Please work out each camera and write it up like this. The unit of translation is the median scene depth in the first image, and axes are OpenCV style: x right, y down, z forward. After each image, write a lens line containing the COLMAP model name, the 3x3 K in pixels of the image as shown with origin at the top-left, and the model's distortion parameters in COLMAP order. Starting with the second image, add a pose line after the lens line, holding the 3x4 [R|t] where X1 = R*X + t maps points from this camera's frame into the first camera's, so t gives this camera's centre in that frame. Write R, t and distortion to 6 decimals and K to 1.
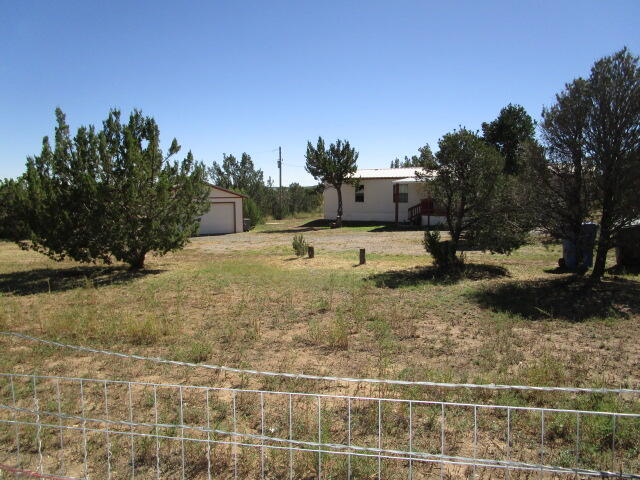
lens RADIAL K [[460.2, 0, 320.0], [0, 460.2, 240.0], [0, 0, 1]] dist [-0.014083, -0.000804]
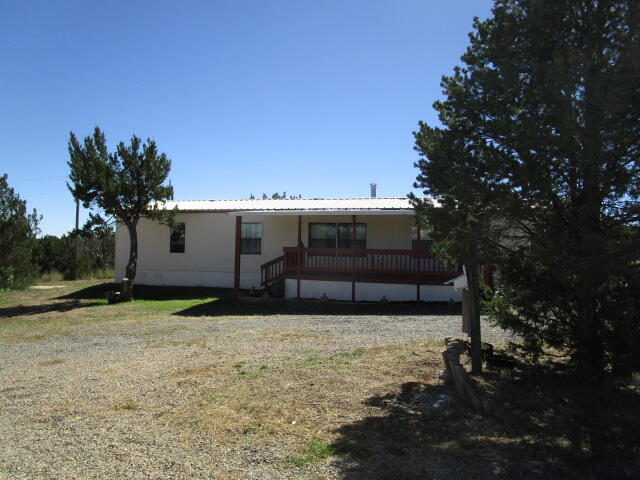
lens RADIAL K [[460.2, 0, 320.0], [0, 460.2, 240.0], [0, 0, 1]] dist [-0.014083, -0.000804]
pose [[0.955311, 0.029458, 0.294131, 0.092954], [0.007255, 0.992386, -0.122956, -0.029513], [-0.295513, 0.119596, 0.947823, 0.439241]]
